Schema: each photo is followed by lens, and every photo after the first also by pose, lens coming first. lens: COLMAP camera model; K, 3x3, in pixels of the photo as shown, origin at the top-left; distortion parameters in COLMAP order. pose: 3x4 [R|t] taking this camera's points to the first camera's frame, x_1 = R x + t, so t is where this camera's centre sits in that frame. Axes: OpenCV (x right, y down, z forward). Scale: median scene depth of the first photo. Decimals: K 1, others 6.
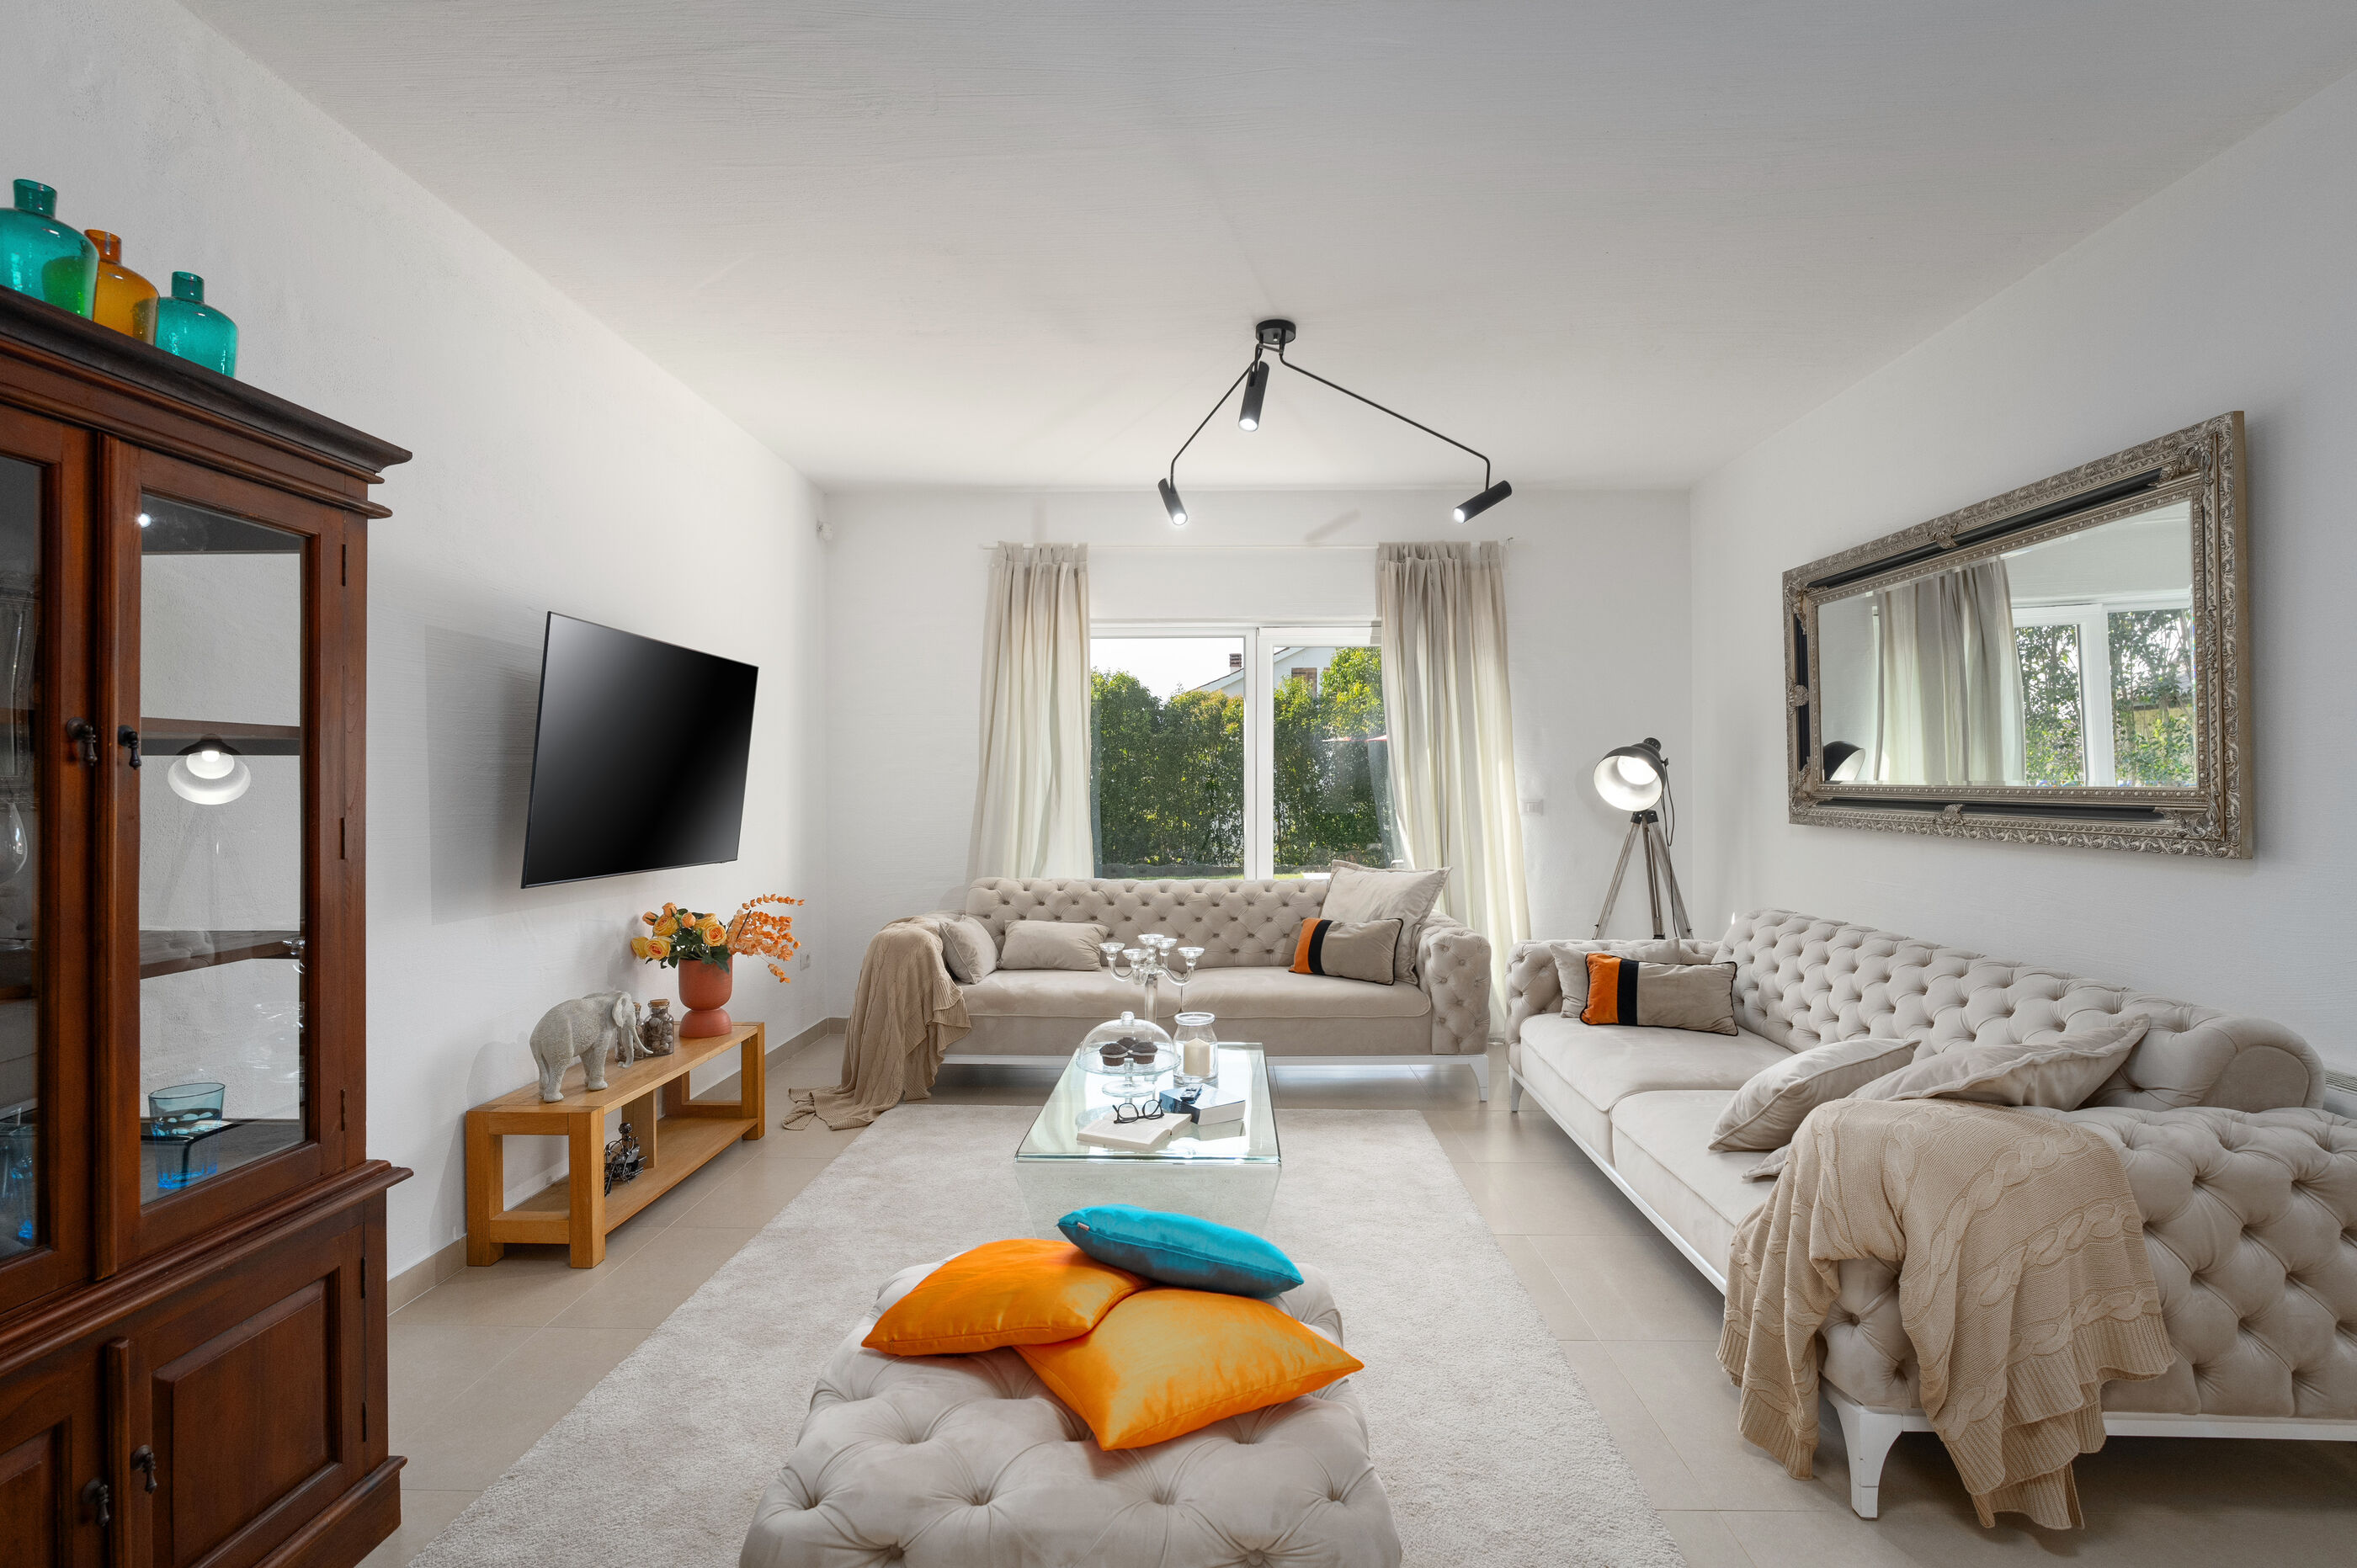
lens RADIAL K [[1140.5, 0, 1176.0], [0, 1140.5, 782.4], [0, 0, 1]] dist [-0.011974, 0.001378]
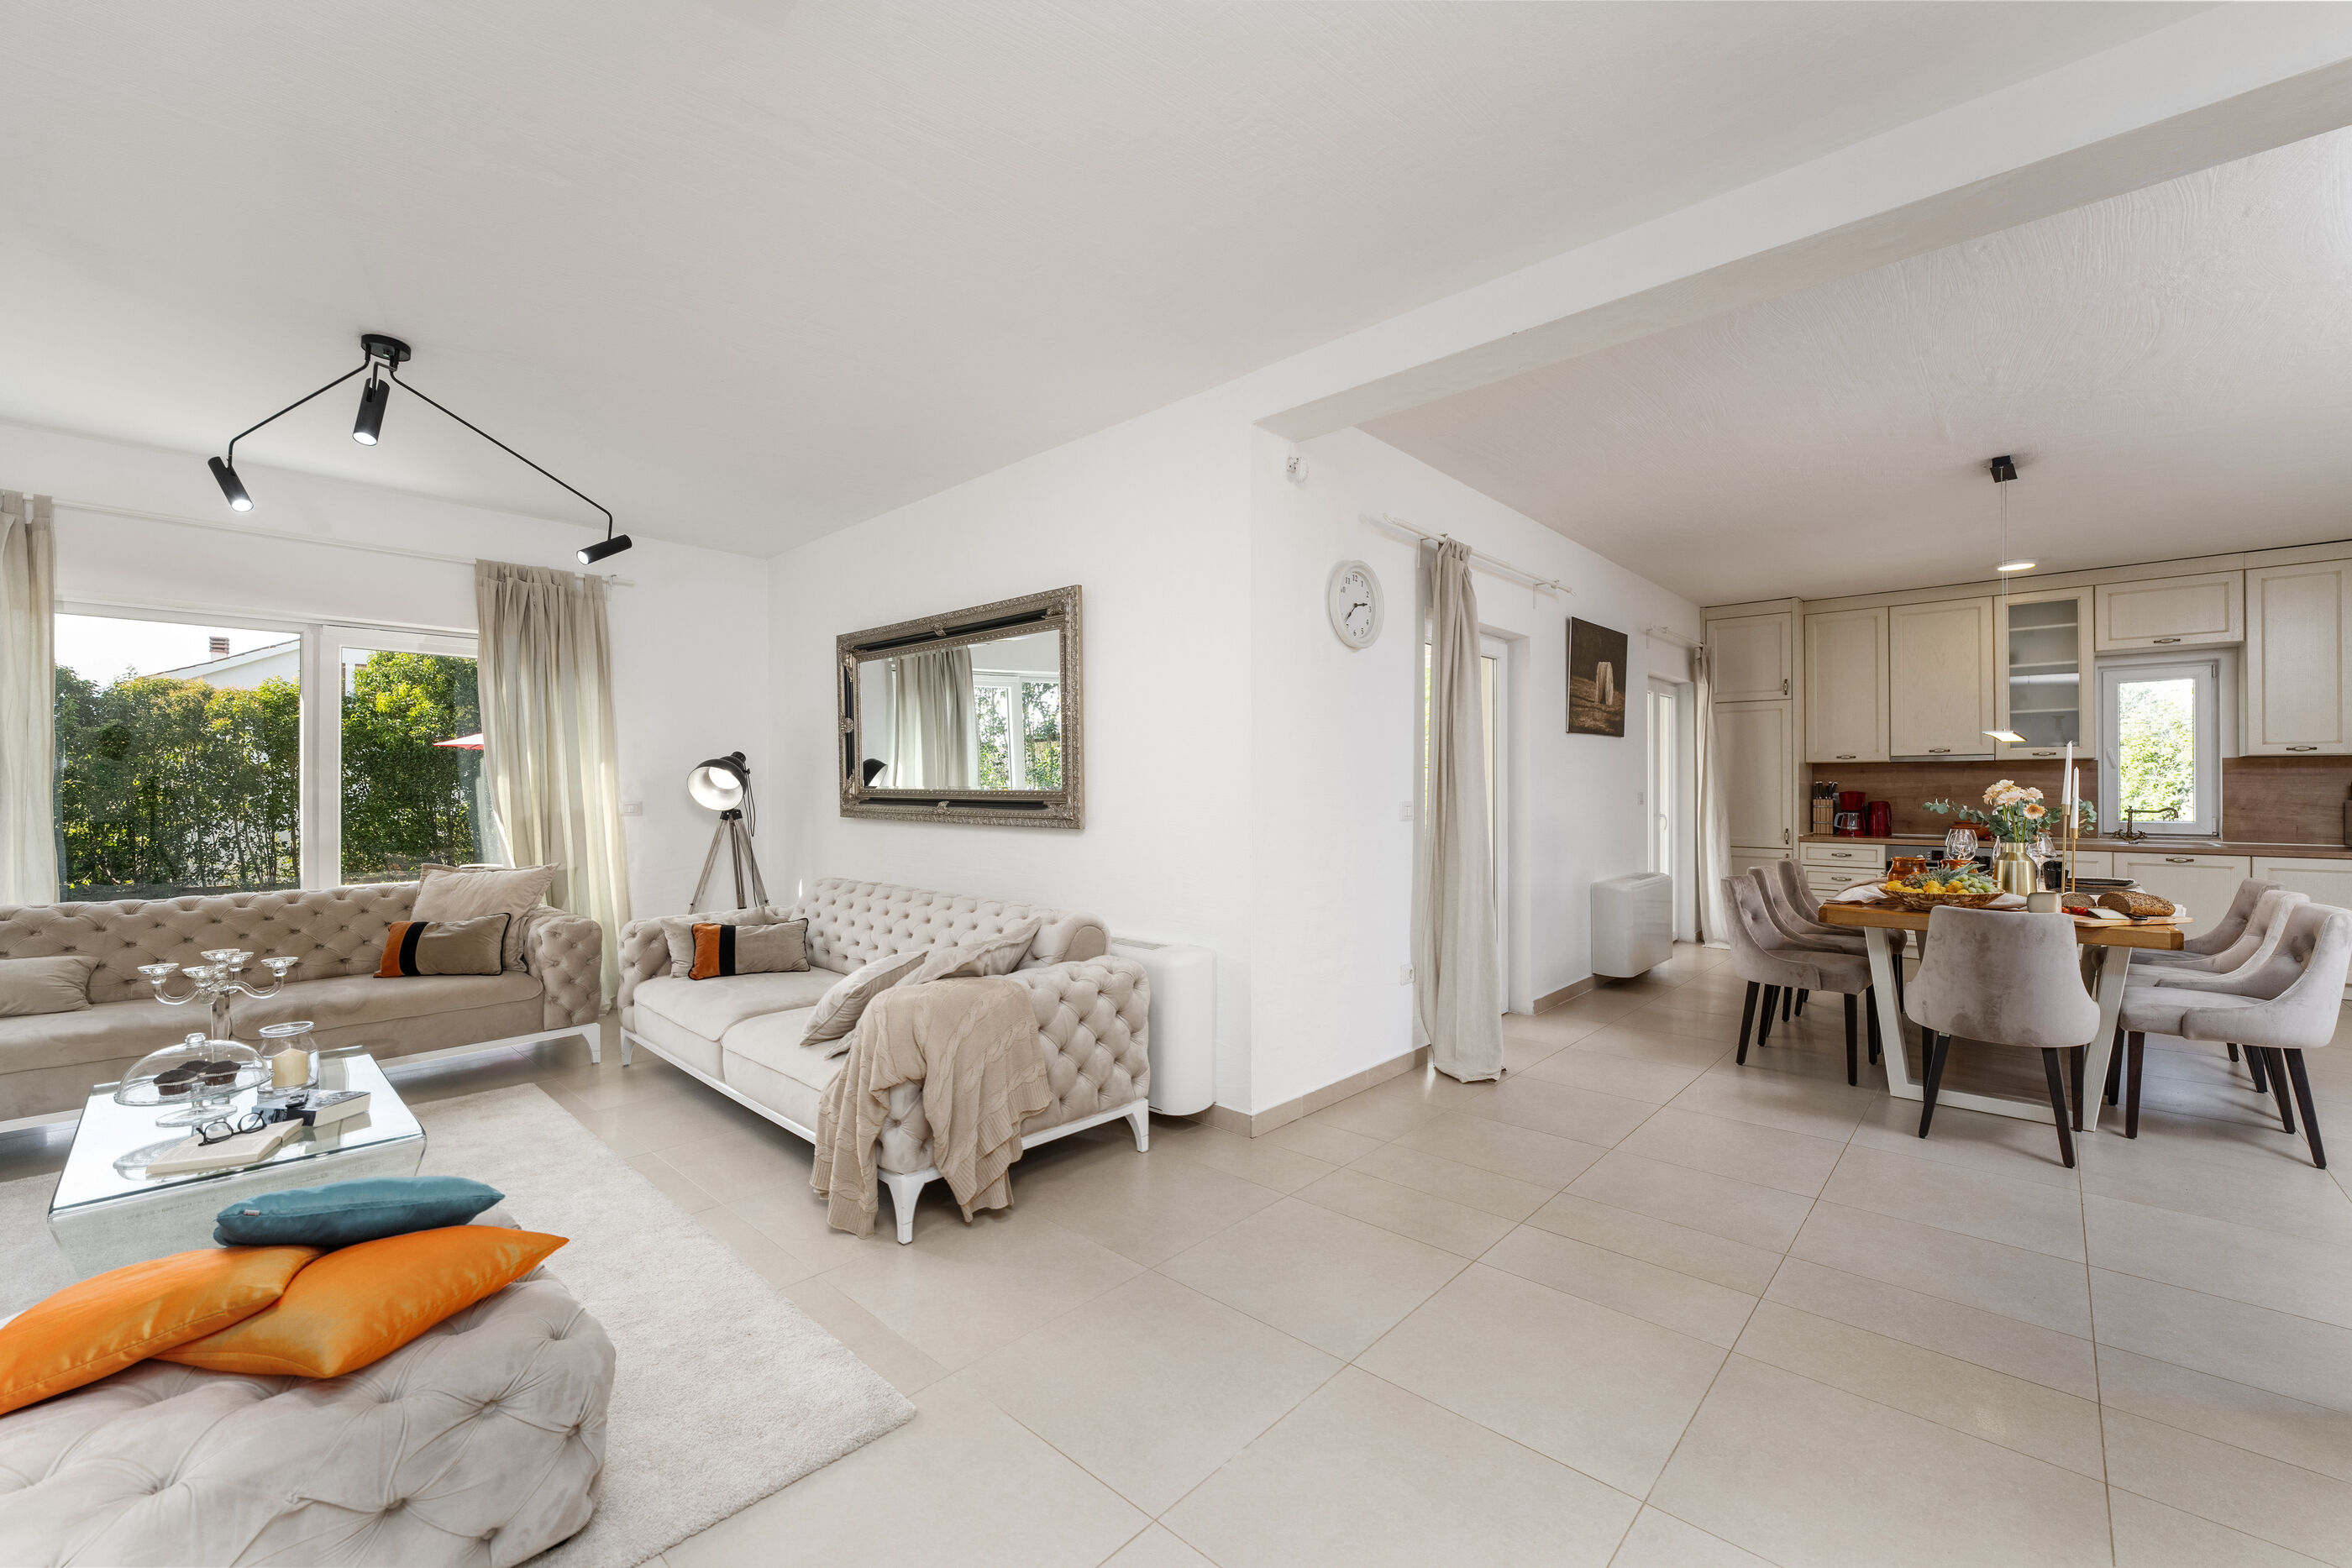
lens RADIAL K [[961.9, 0, 1181.0], [0, 961.9, 780.0], [0, 0, 1]] dist [-0.011768, 0.001475]
pose [[0.657294, 0.005896, 0.753611, -0.084954], [0.000165, 0.999968, -0.007967, 0.000551], [-0.753634, 0.005361, 0.657272, -0.101289]]
